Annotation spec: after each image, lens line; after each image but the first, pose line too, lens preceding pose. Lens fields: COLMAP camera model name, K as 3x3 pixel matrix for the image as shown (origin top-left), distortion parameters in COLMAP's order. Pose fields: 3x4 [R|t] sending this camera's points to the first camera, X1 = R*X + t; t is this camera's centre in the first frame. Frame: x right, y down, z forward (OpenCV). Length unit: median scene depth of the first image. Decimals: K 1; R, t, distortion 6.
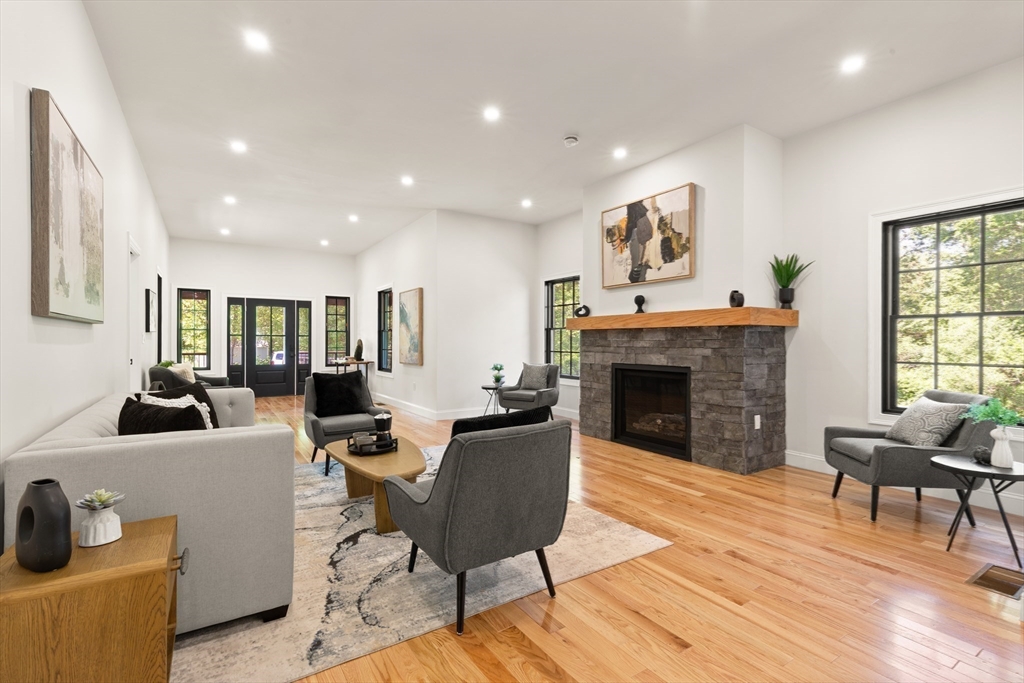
lens RADIAL K [[475.5, 0, 513.5], [0, 475.5, 341.8], [0, 0, 1]] dist [0.001279, -0.000655]
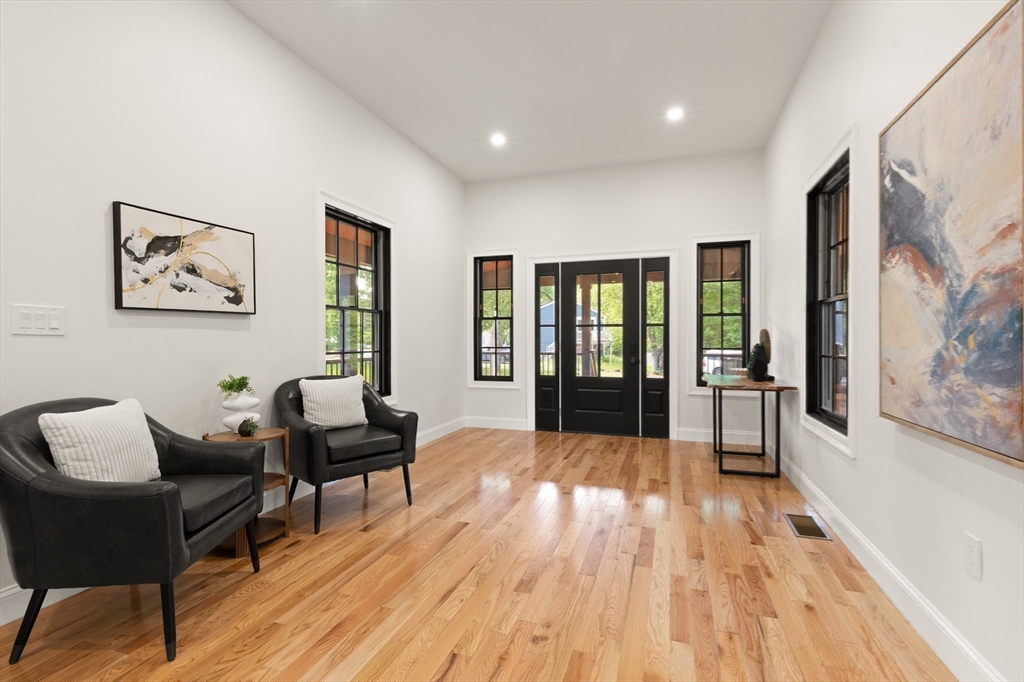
lens RADIAL K [[475.5, 0, 512.0], [0, 475.5, 341.6], [0, 0, 1]] dist [0.001279, -0.000655]
pose [[0.625047, 0.002186, -0.780584, -0.139525], [0.000019, 0.999996, 0.002816, 0.004453], [0.780587, -0.001775, 0.625044, 0.584451]]
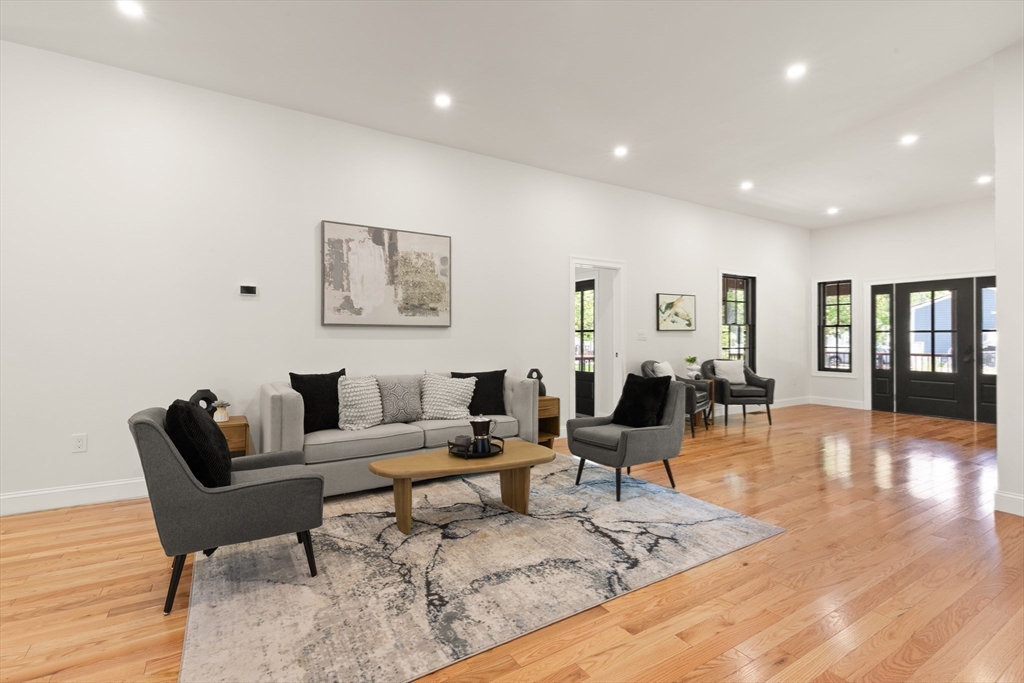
lens RADIAL K [[475.5, 0, 507.5], [0, 475.5, 336.4], [0, 0, 1]] dist [0.001279, -0.000655]
pose [[-0.018726, -0.006301, -0.999805, 0.225483], [-0.004975, 0.999968, -0.006209, 0.002349], [0.999812, 0.004858, -0.018756, 0.382978]]
